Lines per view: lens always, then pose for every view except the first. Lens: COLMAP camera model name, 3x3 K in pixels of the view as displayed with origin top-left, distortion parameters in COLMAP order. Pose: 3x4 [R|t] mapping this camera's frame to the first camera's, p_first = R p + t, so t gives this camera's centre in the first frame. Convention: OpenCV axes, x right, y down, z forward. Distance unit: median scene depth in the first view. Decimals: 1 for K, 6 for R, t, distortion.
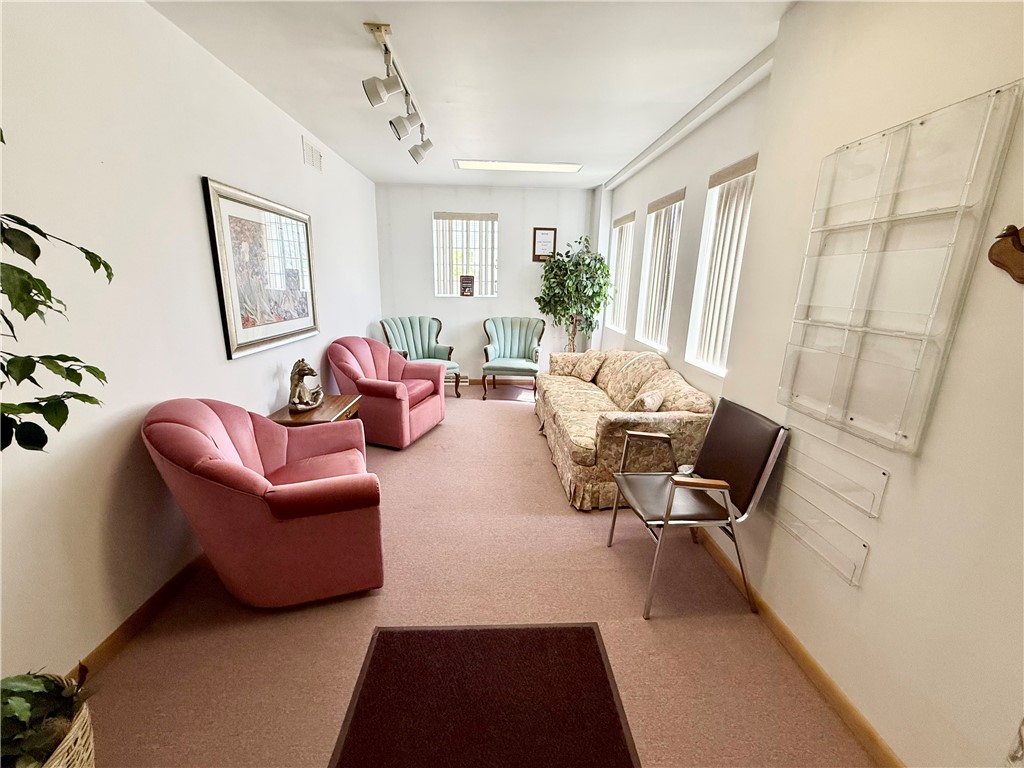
lens RADIAL K [[410.3, 0, 512.0], [0, 410.3, 384.0], [0, 0, 1]] dist [-0.001795, -0.000197]
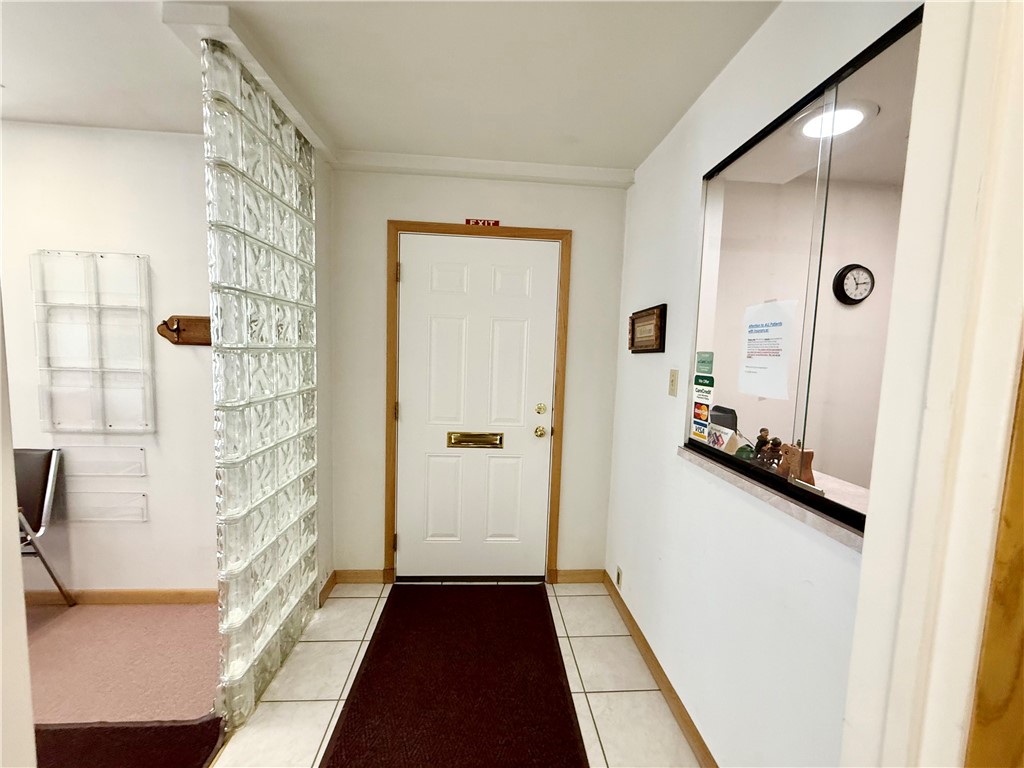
lens RADIAL K [[410.3, 0, 512.0], [0, 410.3, 384.0], [0, 0, 1]] dist [-0.001795, -0.000197]
pose [[-0.019200, -0.116427, 0.993014, -0.788078], [0.211304, 0.970290, 0.117849, 0.072789], [-0.977232, 0.212091, 0.005972, -0.586858]]
